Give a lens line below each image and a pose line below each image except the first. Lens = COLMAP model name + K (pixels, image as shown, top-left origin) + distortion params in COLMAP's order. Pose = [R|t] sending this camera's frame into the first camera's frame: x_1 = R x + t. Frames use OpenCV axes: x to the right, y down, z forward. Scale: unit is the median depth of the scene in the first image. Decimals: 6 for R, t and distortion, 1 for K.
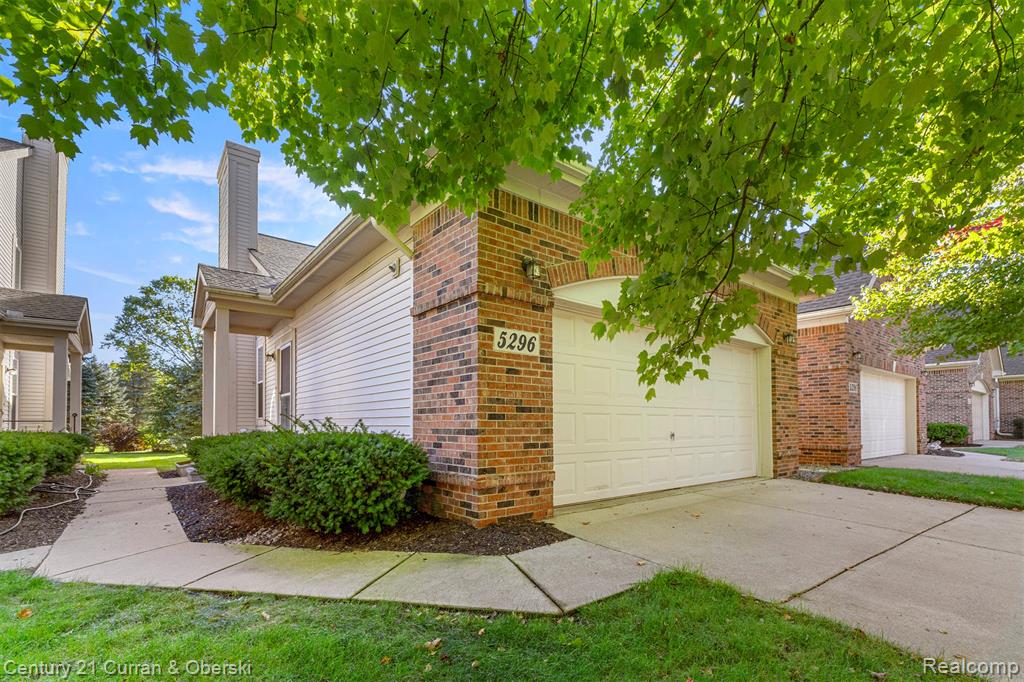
lens RADIAL K [[467.8, 0, 514.8], [0, 467.8, 412.8], [0, 0, 1]] dist [0.004488, 0.000435]
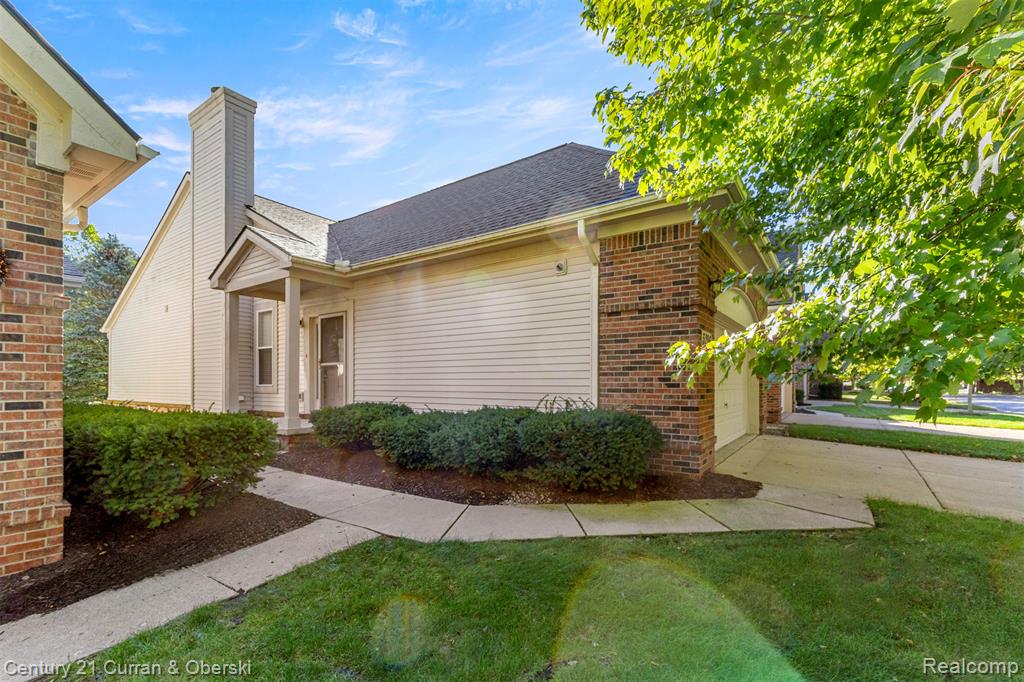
lens RADIAL K [[458.2, 0, 502.3], [0, 458.2, 380.1], [0, 0, 1]] dist [0.003080, 0.000170]
pose [[0.962038, 0.005418, 0.272861, -0.887056], [-0.010351, 0.999808, 0.016642, -0.052569], [-0.272718, -0.018835, 0.961910, -0.097841]]
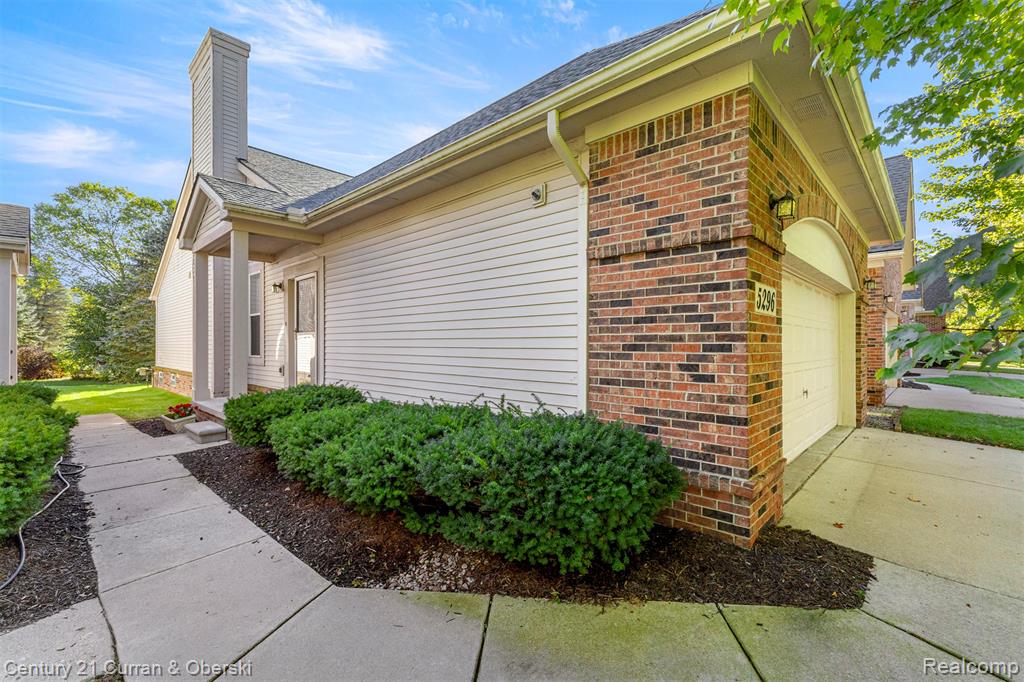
lens RADIAL K [[445.1, 0, 512.0], [0, 445.1, 341.0], [0, 0, 1]] dist [0.005927, -0.000168]
pose [[0.990084, 0.004148, 0.140415, -0.505713], [-0.006633, 0.999829, 0.017234, -0.090797], [-0.140319, -0.017995, 0.989943, 0.311781]]
